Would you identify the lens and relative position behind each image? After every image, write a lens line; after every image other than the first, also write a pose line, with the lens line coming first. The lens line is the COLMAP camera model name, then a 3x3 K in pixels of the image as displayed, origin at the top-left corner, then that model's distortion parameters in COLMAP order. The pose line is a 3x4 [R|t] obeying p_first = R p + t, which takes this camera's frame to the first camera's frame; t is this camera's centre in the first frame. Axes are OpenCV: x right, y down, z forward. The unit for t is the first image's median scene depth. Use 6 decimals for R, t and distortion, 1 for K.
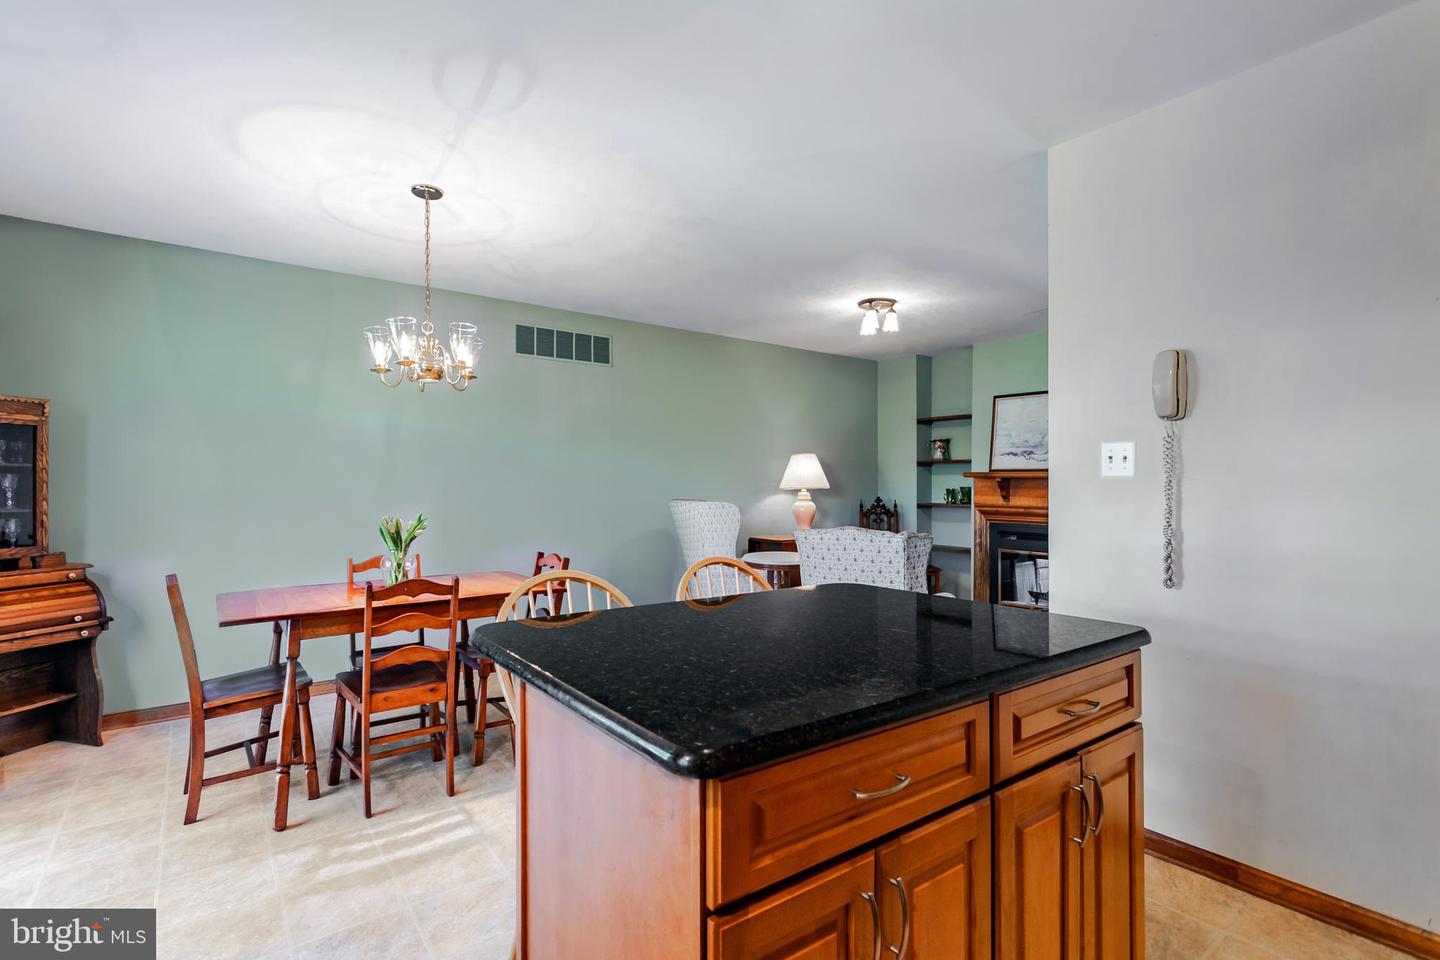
lens RADIAL K [[693.0, 0, 700.7], [0, 693.0, 484.5], [0, 0, 1]] dist [0.003027, 0.000607]
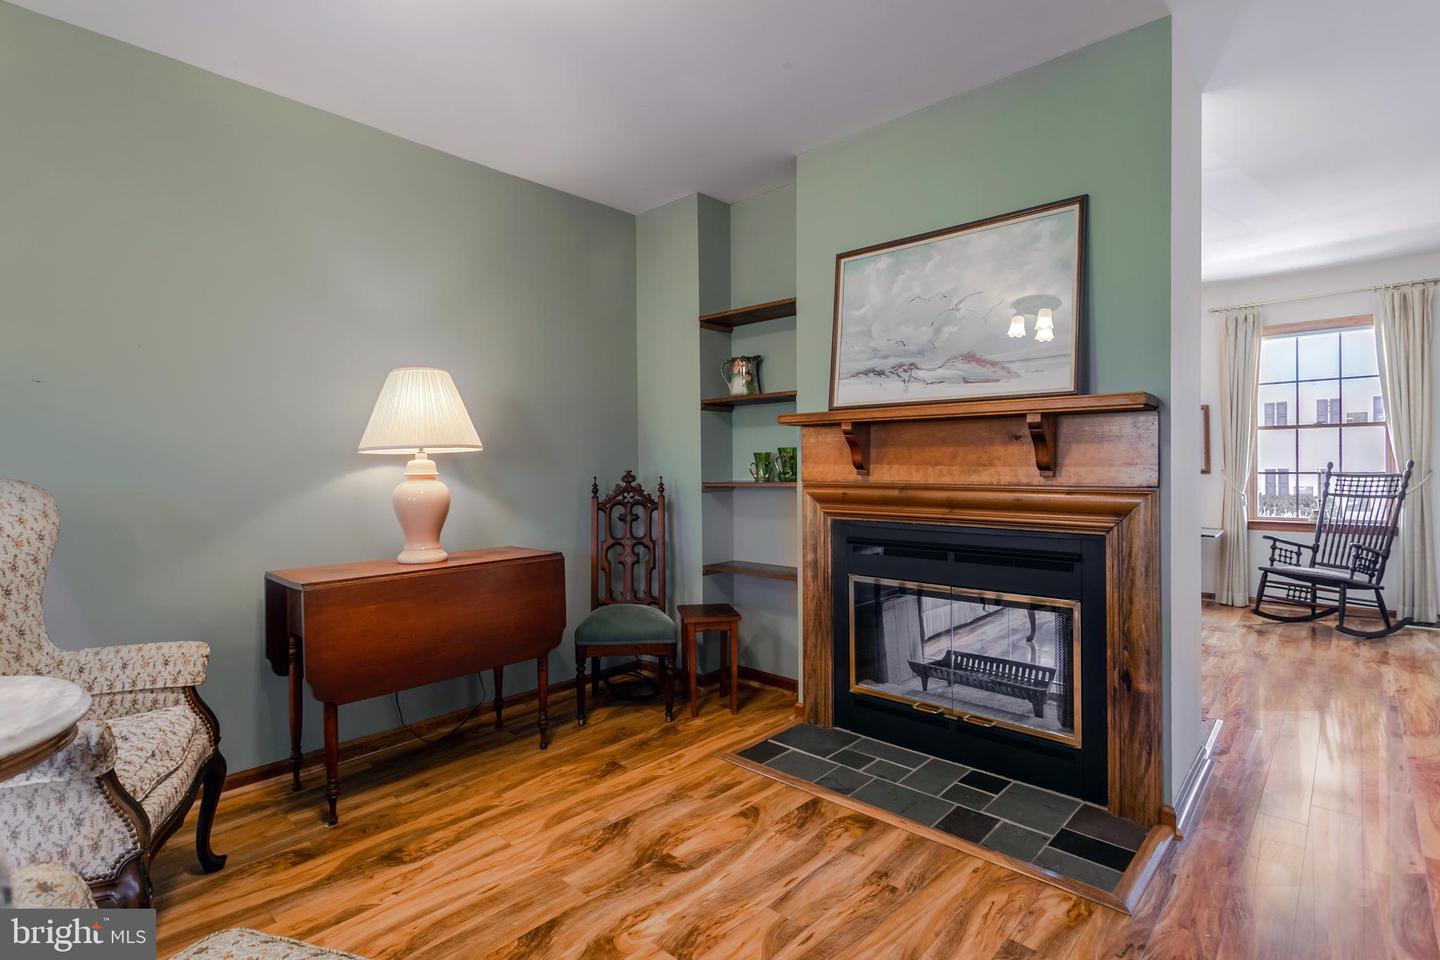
lens RADIAL K [[694.6, 0, 720.0], [0, 694.6, 480.0], [0, 0, 1]] dist [-0.001487, 0.000093]
pose [[0.981385, -0.016744, 0.191317, 0.244011], [0.013423, 0.999736, 0.018644, 0.017264], [-0.191579, -0.015728, 0.981351, 0.532062]]
